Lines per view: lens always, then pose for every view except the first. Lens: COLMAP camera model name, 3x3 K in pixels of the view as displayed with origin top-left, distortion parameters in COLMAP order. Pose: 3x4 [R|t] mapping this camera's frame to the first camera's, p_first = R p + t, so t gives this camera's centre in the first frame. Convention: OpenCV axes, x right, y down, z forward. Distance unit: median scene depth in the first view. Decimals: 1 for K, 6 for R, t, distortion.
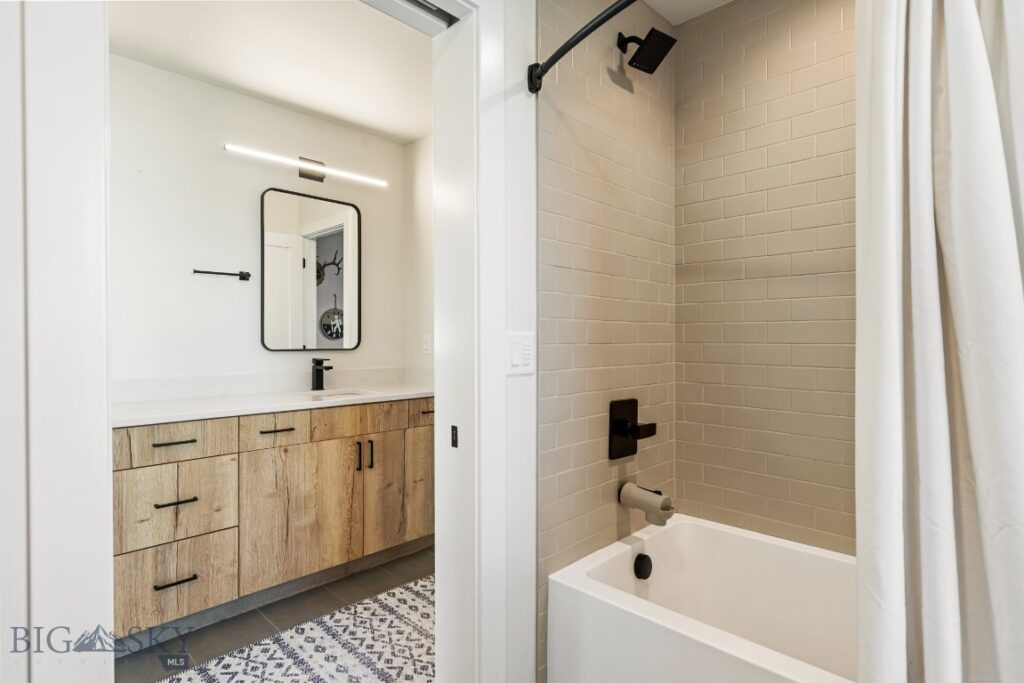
lens RADIAL K [[509.2, 0, 509.3], [0, 509.2, 343.1], [0, 0, 1]] dist [-0.022516, -0.000118]
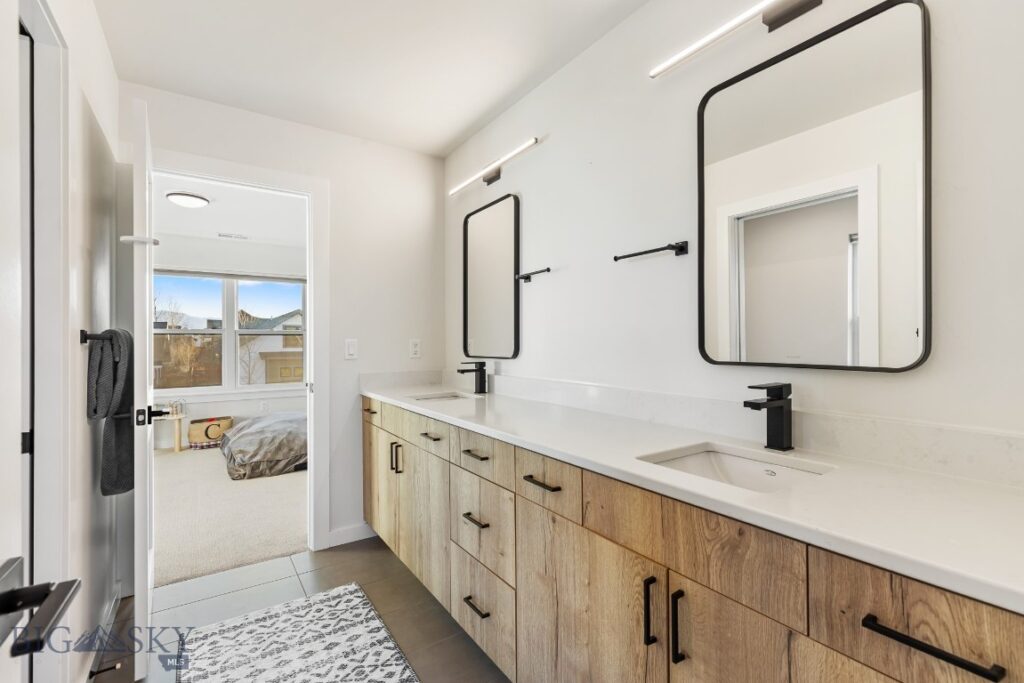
lens RADIAL K [[463.8, 0, 512.0], [0, 463.8, 341.5], [0, 0, 1]] dist [0.004399, 0.000090]
pose [[-0.214300, -0.000761, -0.976767, 0.128363], [-0.007507, 0.999971, 0.000868, -0.010168], [0.976739, 0.007519, -0.214300, 1.003919]]
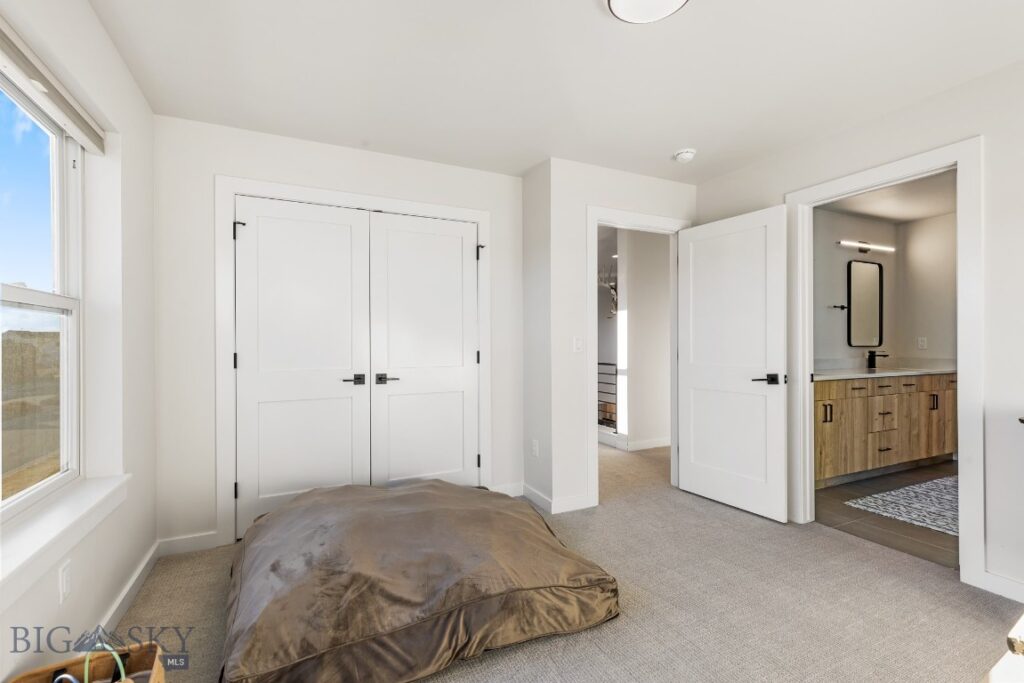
lens RADIAL K [[448.8, 0, 476.6], [0, 448.8, 346.2], [0, 0, 1]] dist [-0.027108, -0.000064]
pose [[0.912748, -0.006121, -0.408476, -1.220612], [0.001906, 0.999941, -0.010723, 0.031914], [0.408518, 0.009009, 0.912706, -1.202047]]
